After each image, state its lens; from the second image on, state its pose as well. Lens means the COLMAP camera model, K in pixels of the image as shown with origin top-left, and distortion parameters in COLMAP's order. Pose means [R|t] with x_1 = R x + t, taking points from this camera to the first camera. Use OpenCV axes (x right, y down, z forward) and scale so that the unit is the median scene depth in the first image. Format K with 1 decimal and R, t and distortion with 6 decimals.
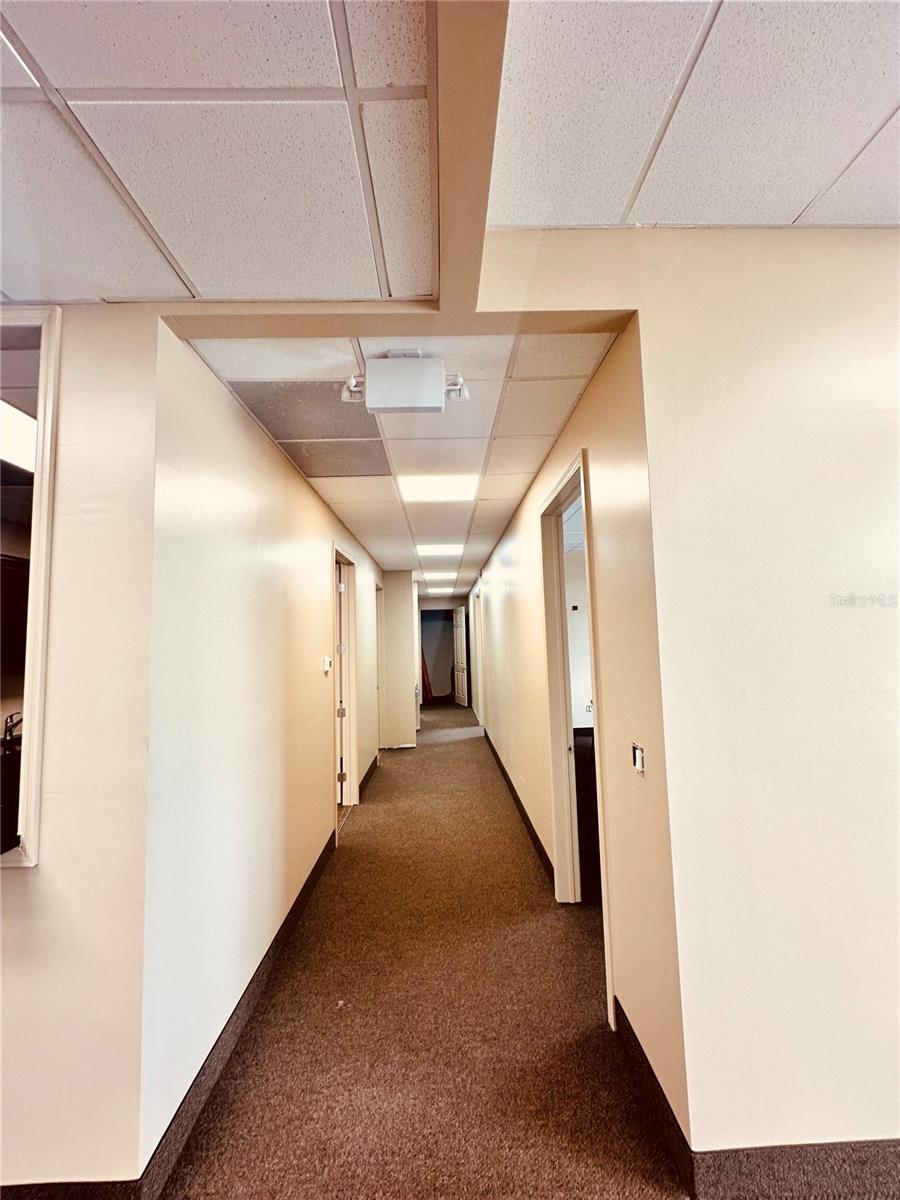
lens RADIAL K [[480.1, 0, 451.7], [0, 480.1, 600.7], [0, 0, 1]] dist [-0.008203, 0.000144]
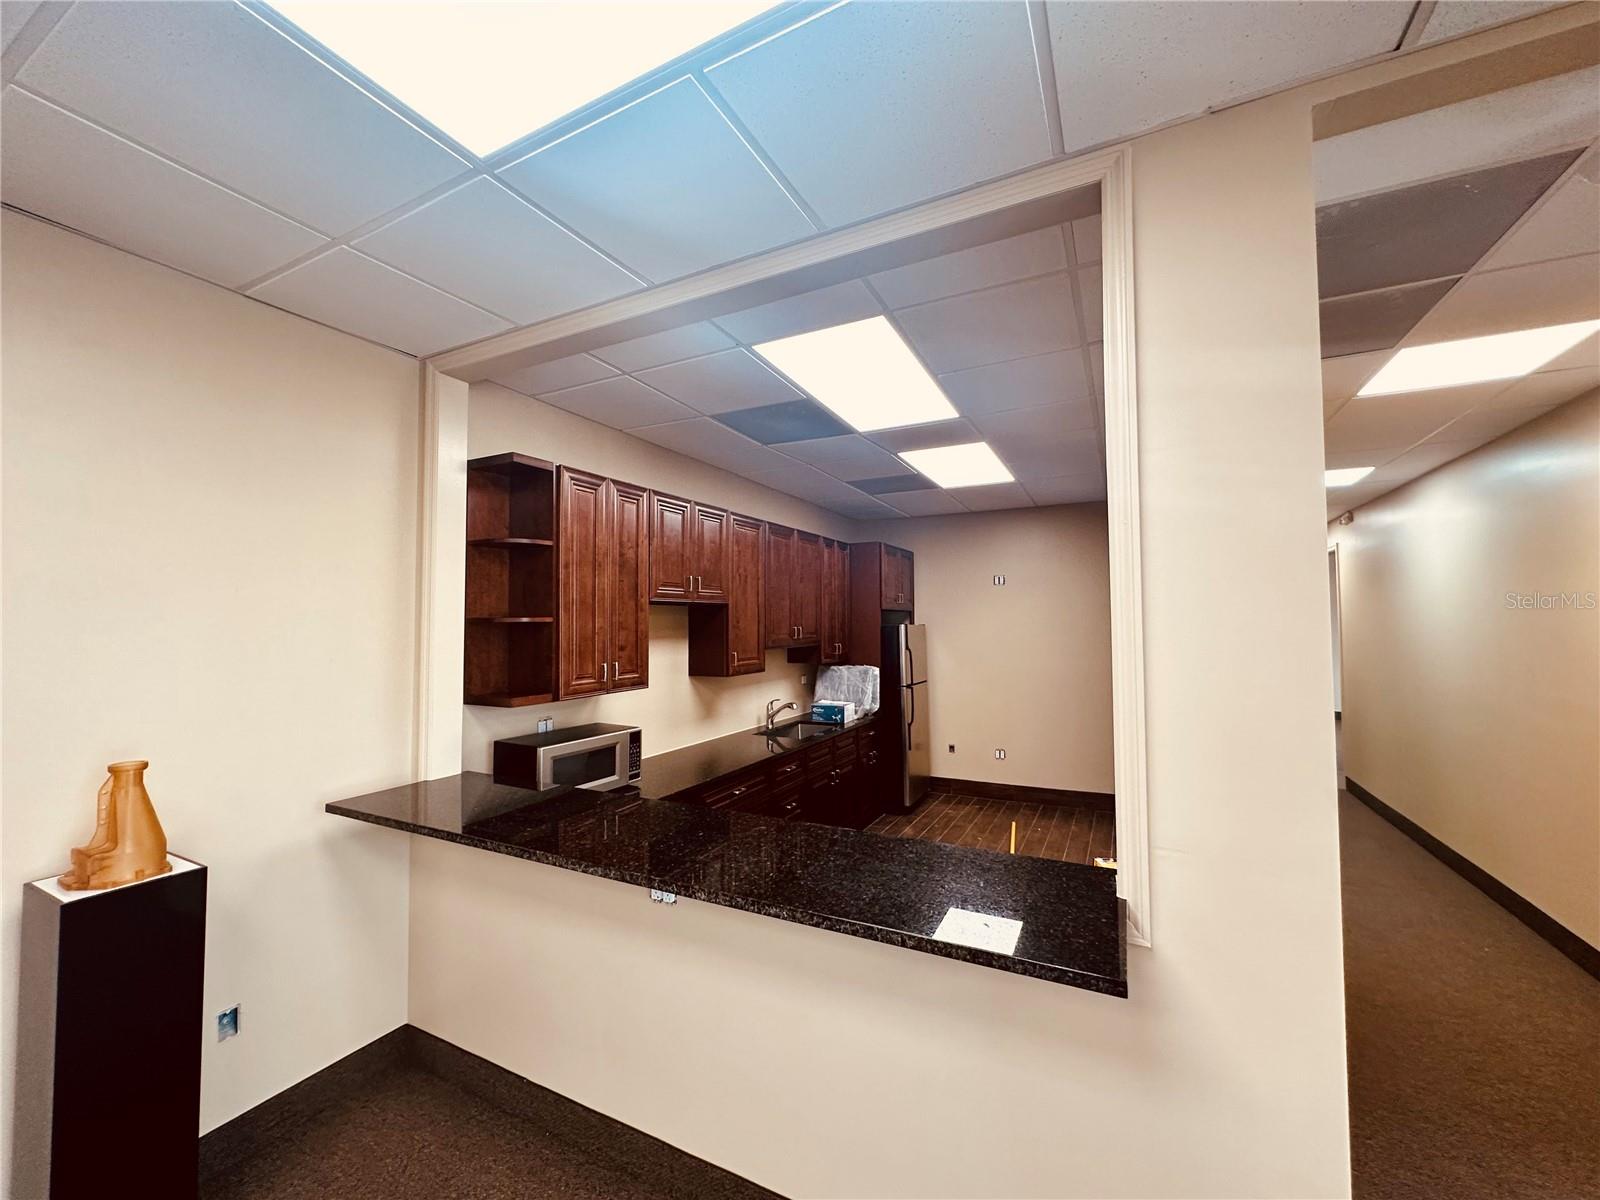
lens RADIAL K [[640.2, 0, 795.9], [0, 640.2, 599.1], [0, 0, 1]] dist [-0.008203, 0.000144]
pose [[0.875969, 0.004353, -0.482347, -0.801358], [0.020036, 0.998768, 0.045400, -0.016530], [0.481951, -0.049433, 0.874803, -0.060527]]
